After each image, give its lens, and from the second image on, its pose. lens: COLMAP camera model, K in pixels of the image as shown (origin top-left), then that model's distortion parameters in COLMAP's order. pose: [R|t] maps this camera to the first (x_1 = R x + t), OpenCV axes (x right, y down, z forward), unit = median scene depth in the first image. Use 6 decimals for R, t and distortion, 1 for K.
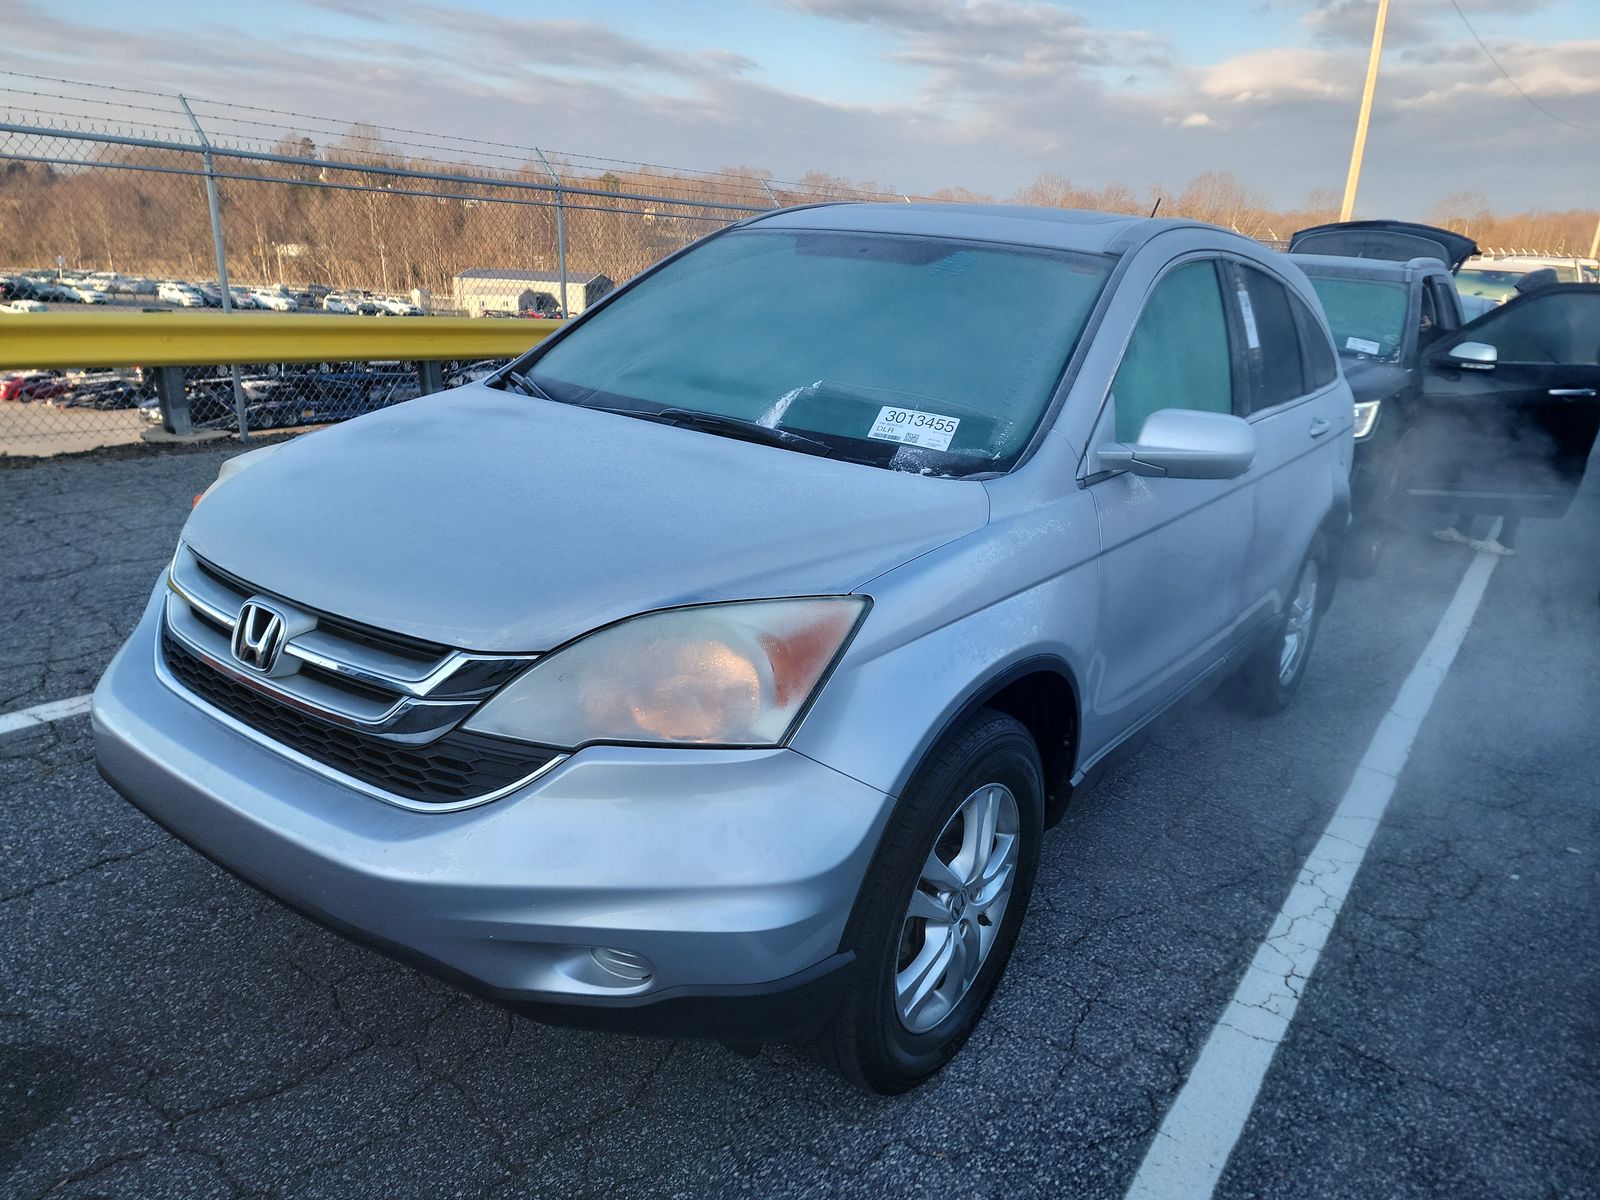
lens RADIAL K [[1130.8, 0, 771.4], [0, 1130.8, 610.2], [0, 0, 1]] dist [0.071984, -0.072760]
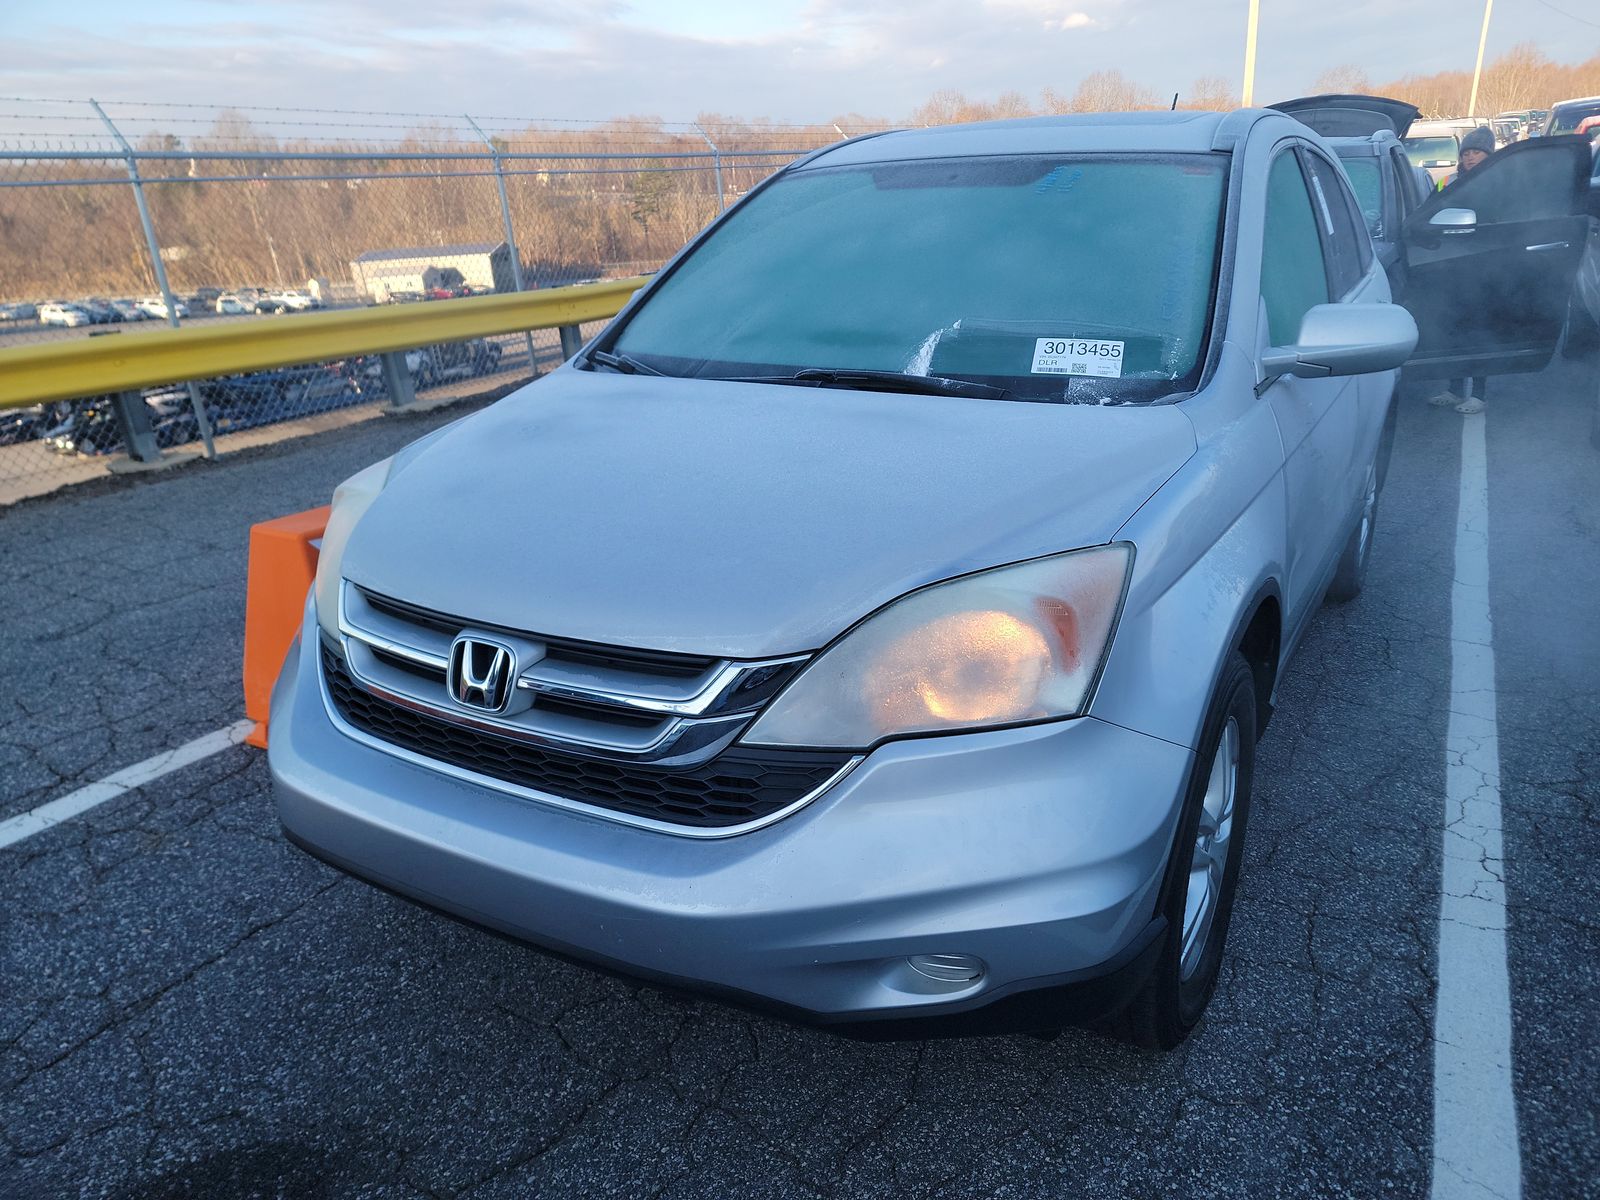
lens RADIAL K [[1124.1, 0, 800.0], [0, 1124.1, 600.0], [0, 0, 1]] dist [0.064548, -0.056943]
pose [[0.988585, -0.136188, 0.064441, -0.179215], [0.133494, 0.990053, 0.044432, -0.030329], [-0.069851, -0.035322, 0.996932, 0.061184]]
